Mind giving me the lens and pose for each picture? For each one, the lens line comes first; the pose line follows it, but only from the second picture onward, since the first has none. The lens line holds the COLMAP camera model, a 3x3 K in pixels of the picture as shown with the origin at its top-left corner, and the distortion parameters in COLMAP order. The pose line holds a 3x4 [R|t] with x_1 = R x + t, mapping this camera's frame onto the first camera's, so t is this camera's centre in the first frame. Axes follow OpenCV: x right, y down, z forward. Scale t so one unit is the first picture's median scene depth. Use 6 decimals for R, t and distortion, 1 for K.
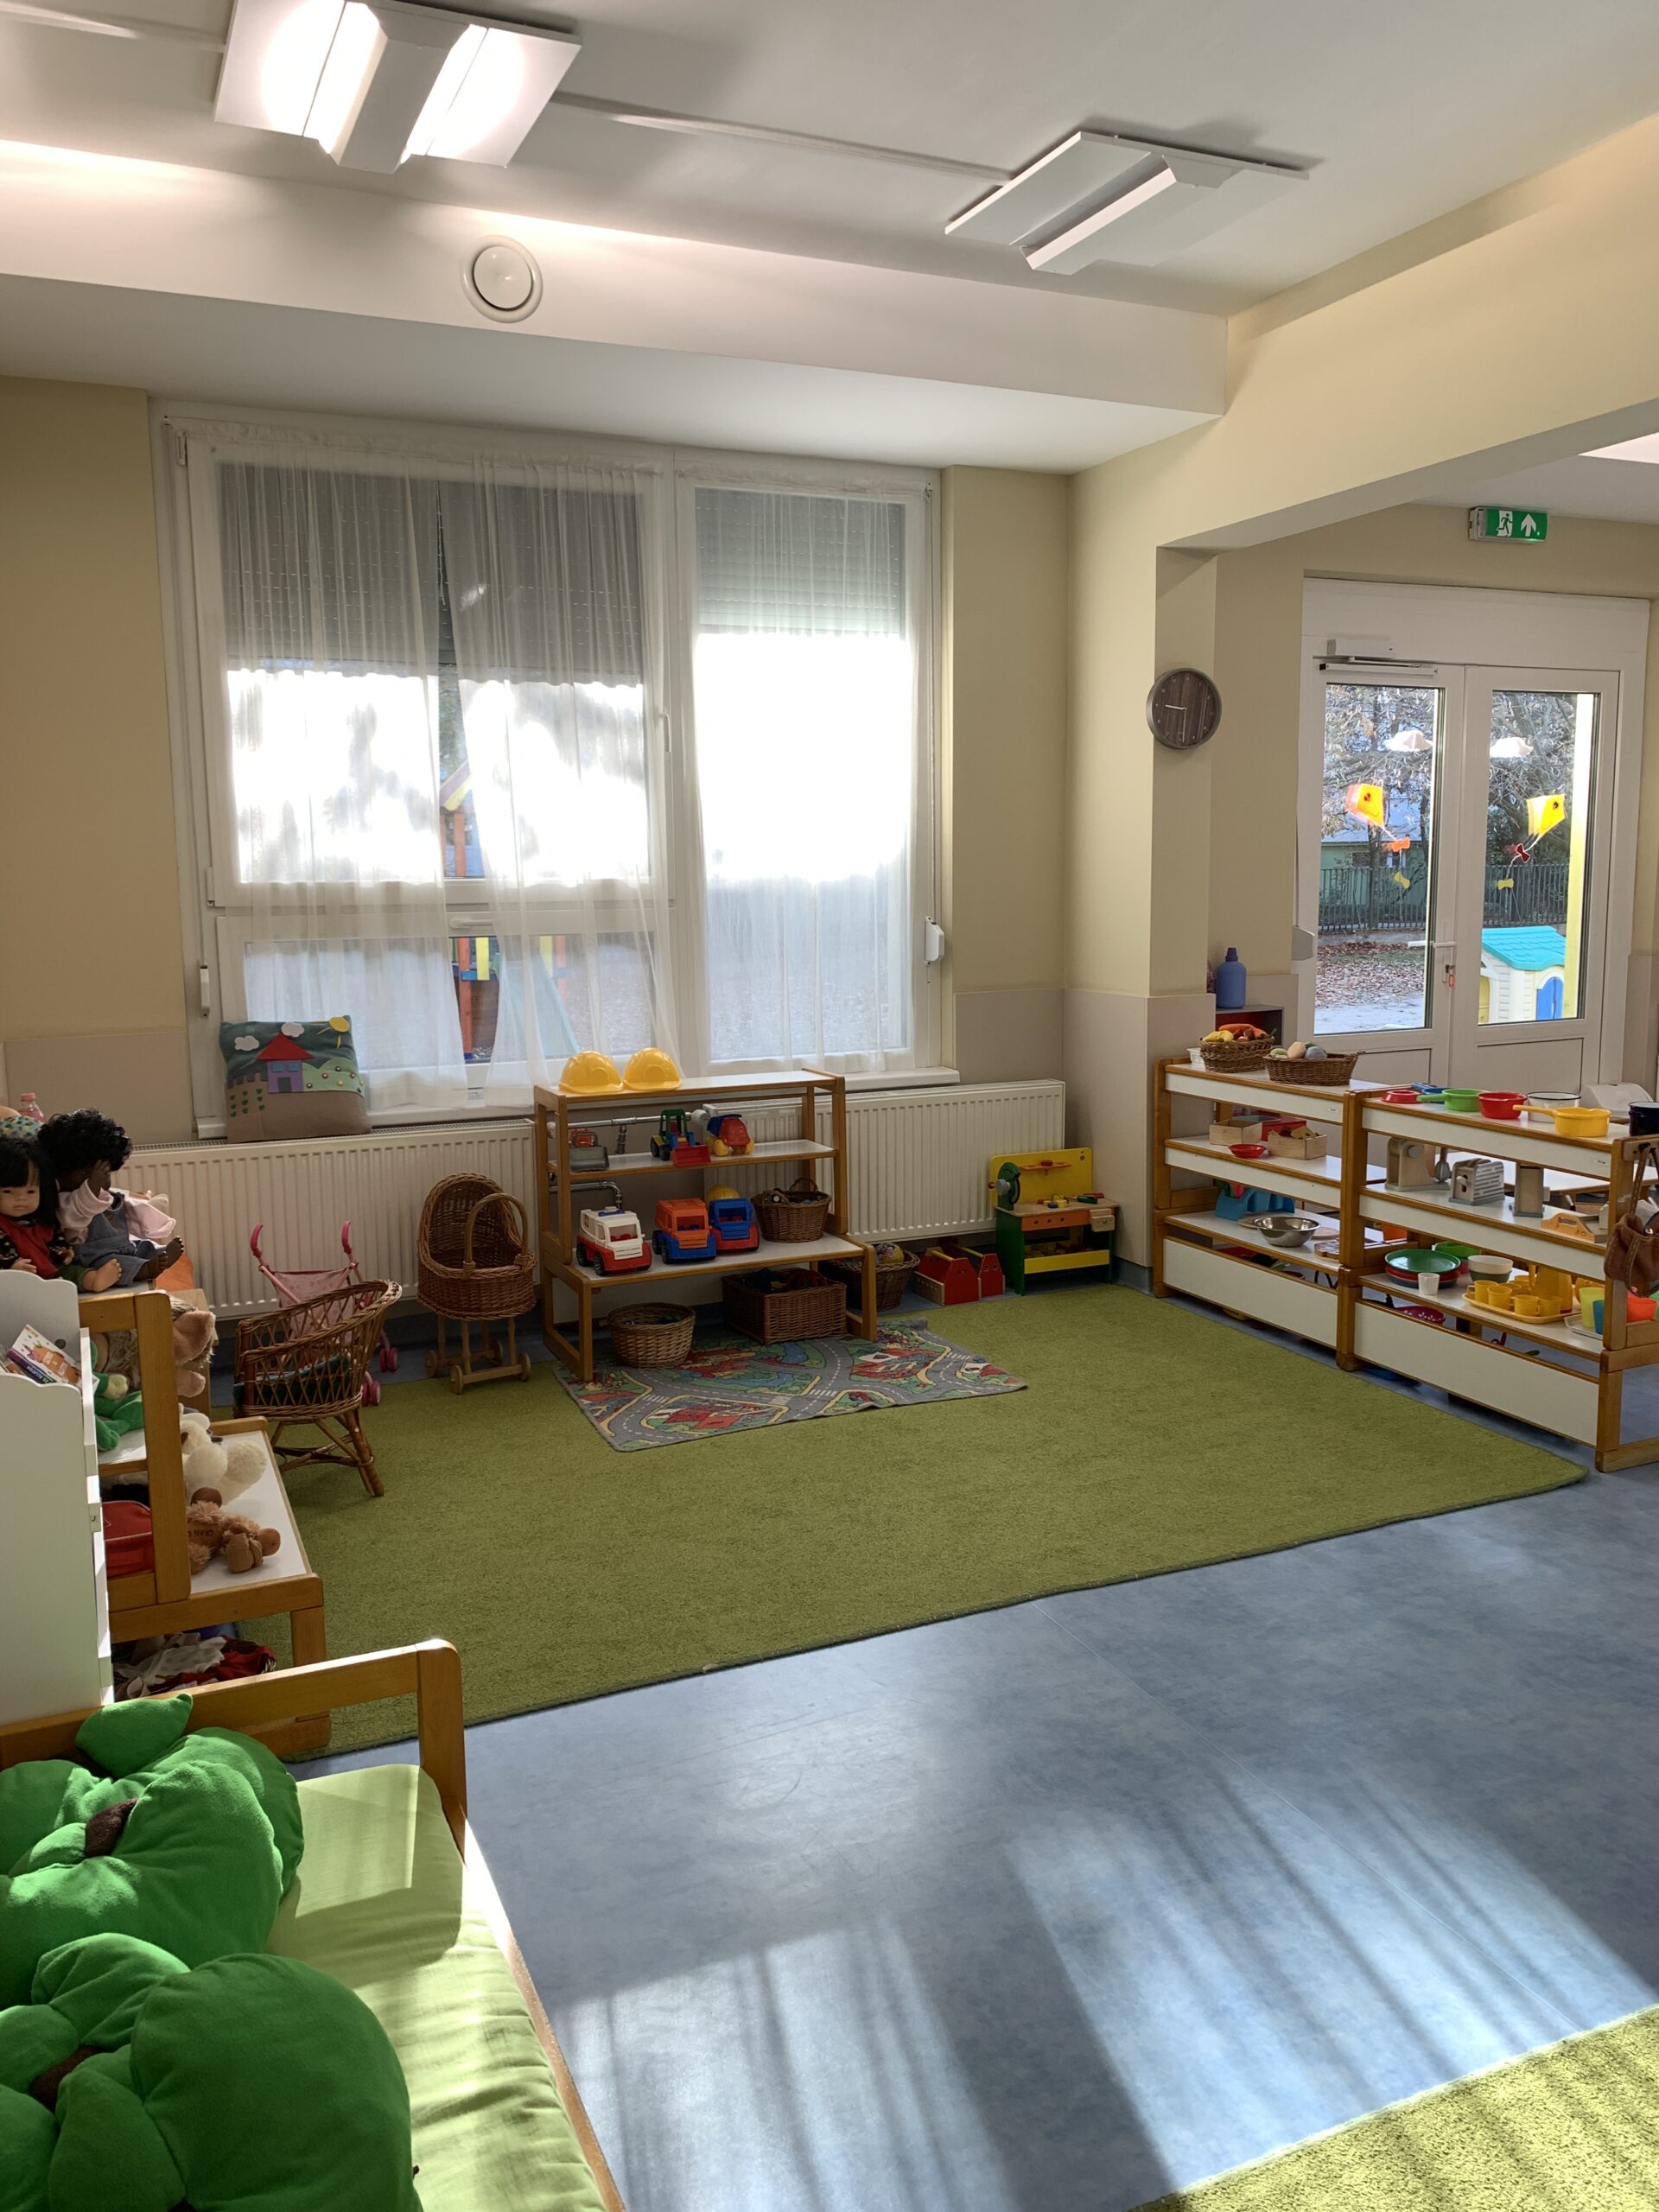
lens RADIAL K [[1711.3, 0, 829.5], [0, 1711.3, 1106.0], [0, 0, 1]] dist [-0.003897, -0.000909]
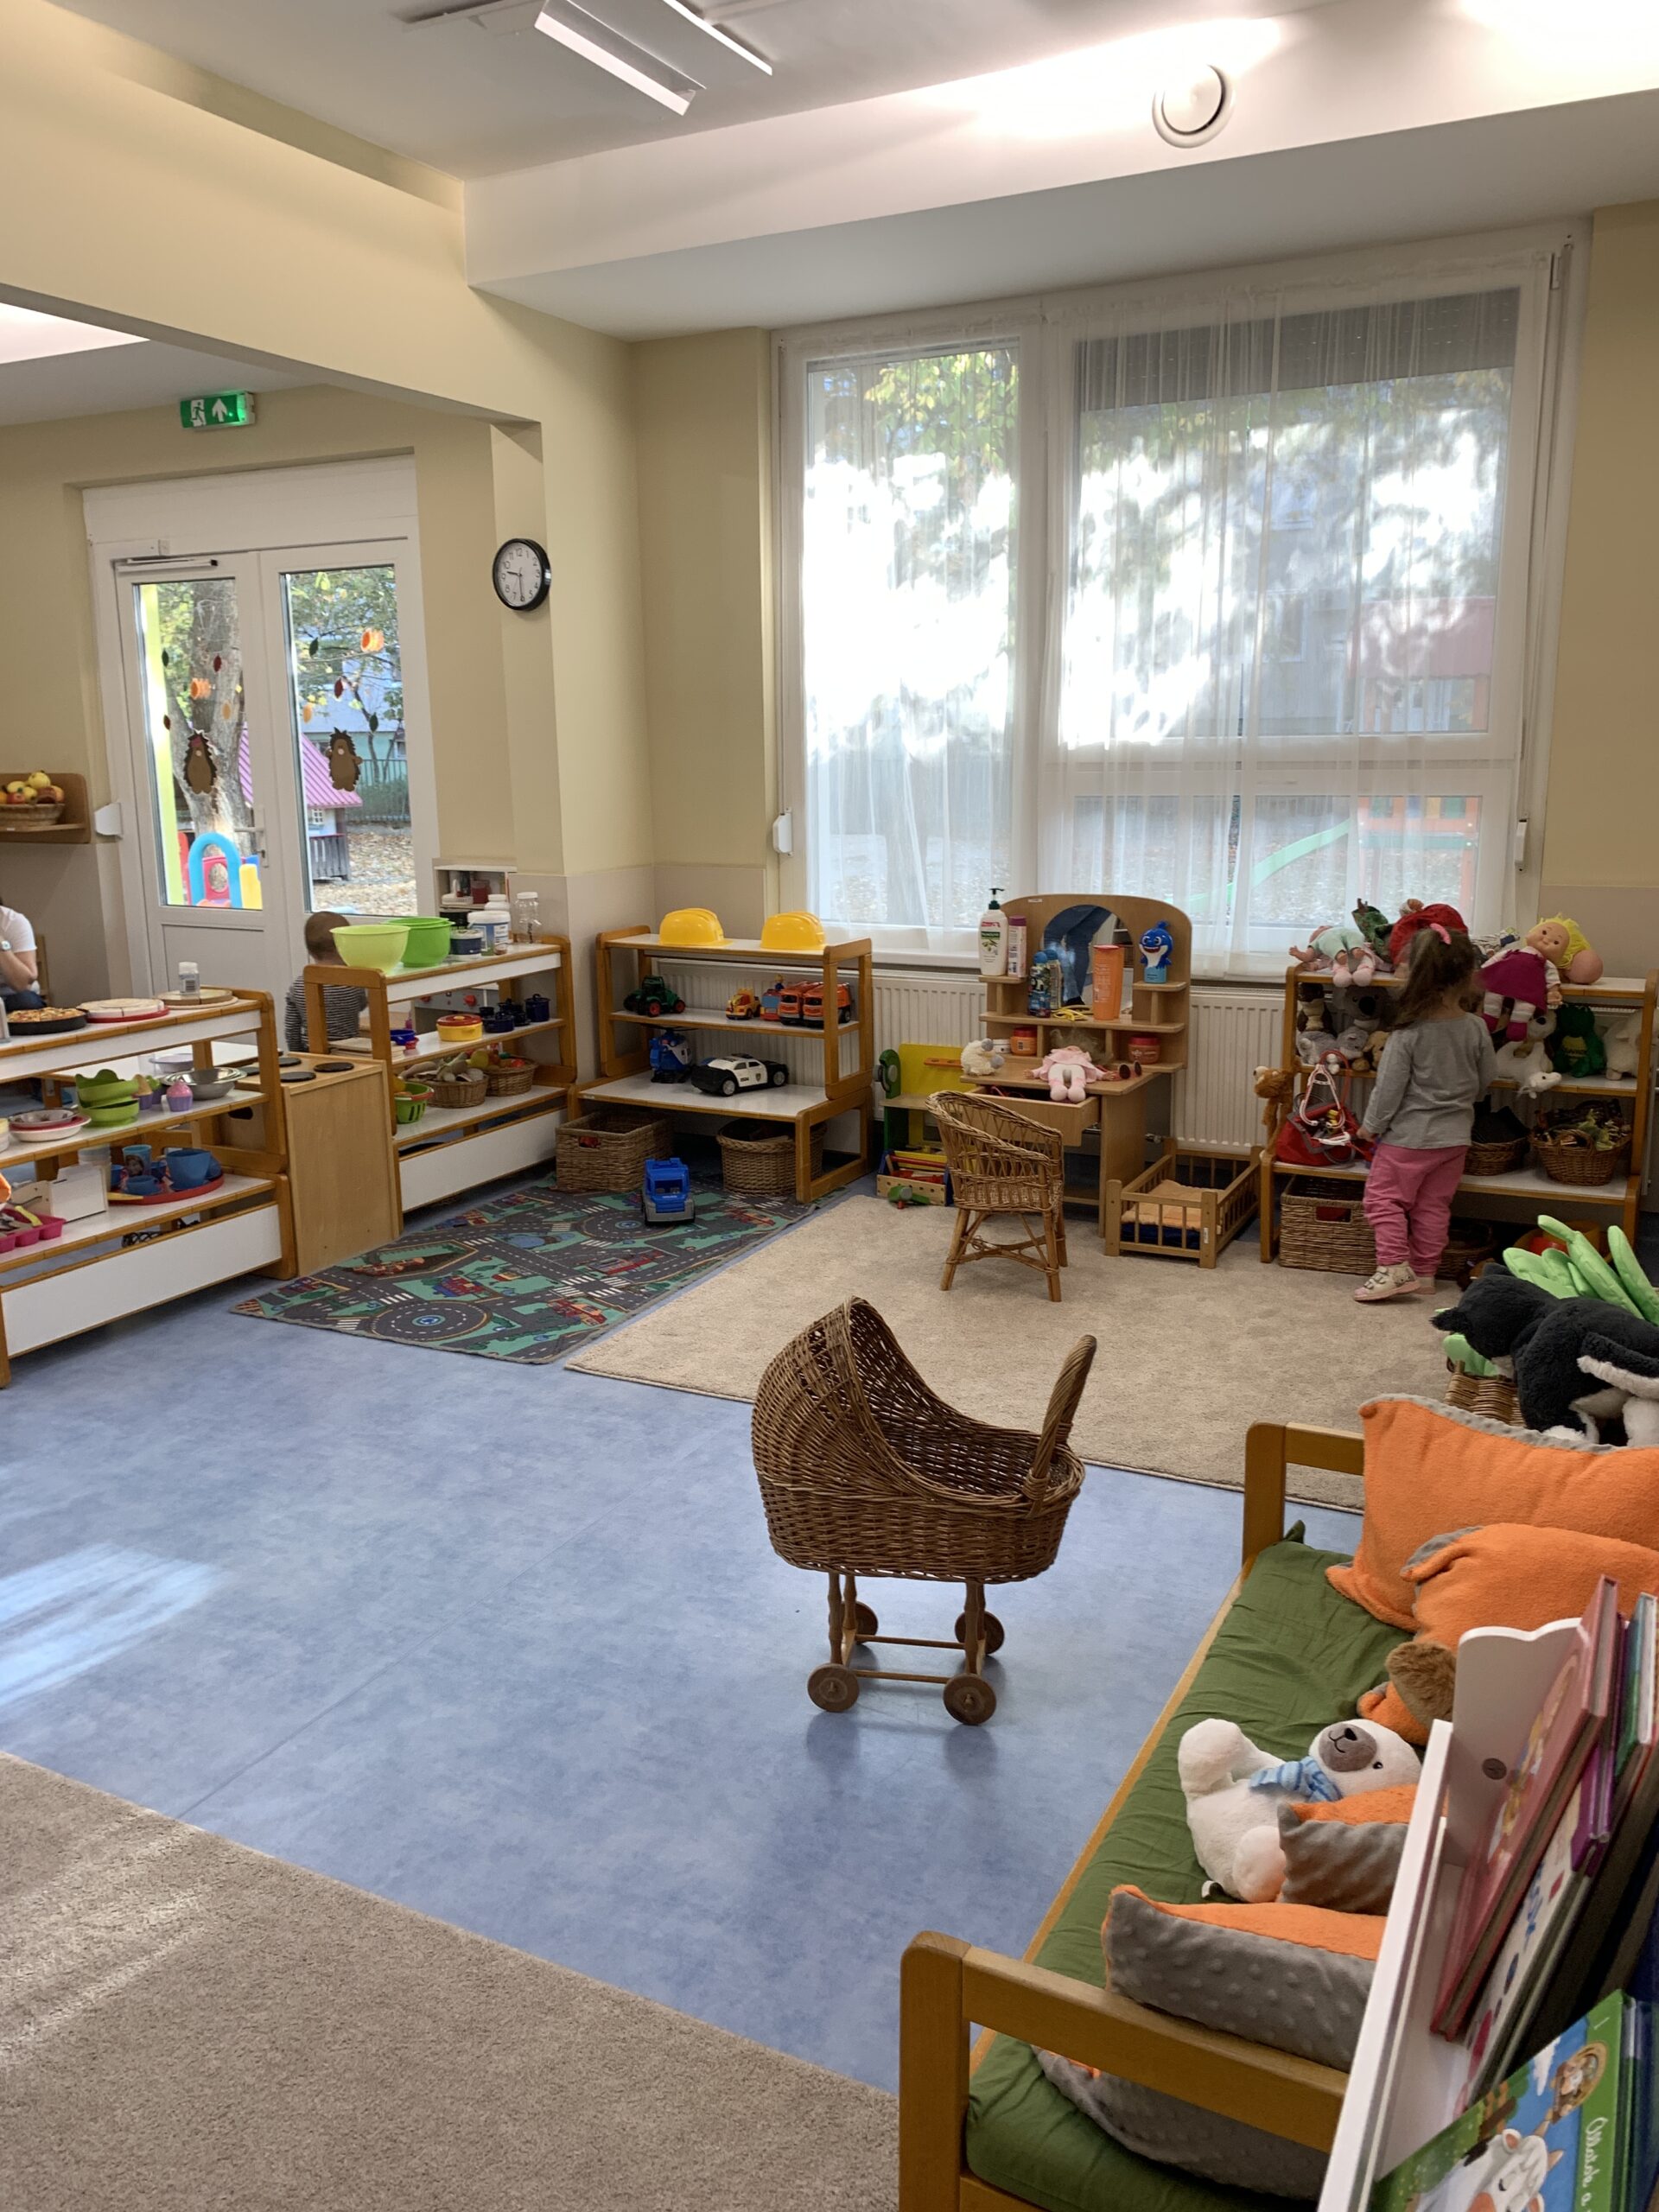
lens RADIAL K [[1684.1, 0, 829.5], [0, 1684.1, 1106.0], [0, 0, 1]] dist [0.064524, -0.000776]
pose [[0.628810, 0.176572, -0.757245, 1.492626], [-0.109664, 0.984279, 0.138447, -0.110126], [0.769787, -0.004014, 0.638288, 0.619327]]
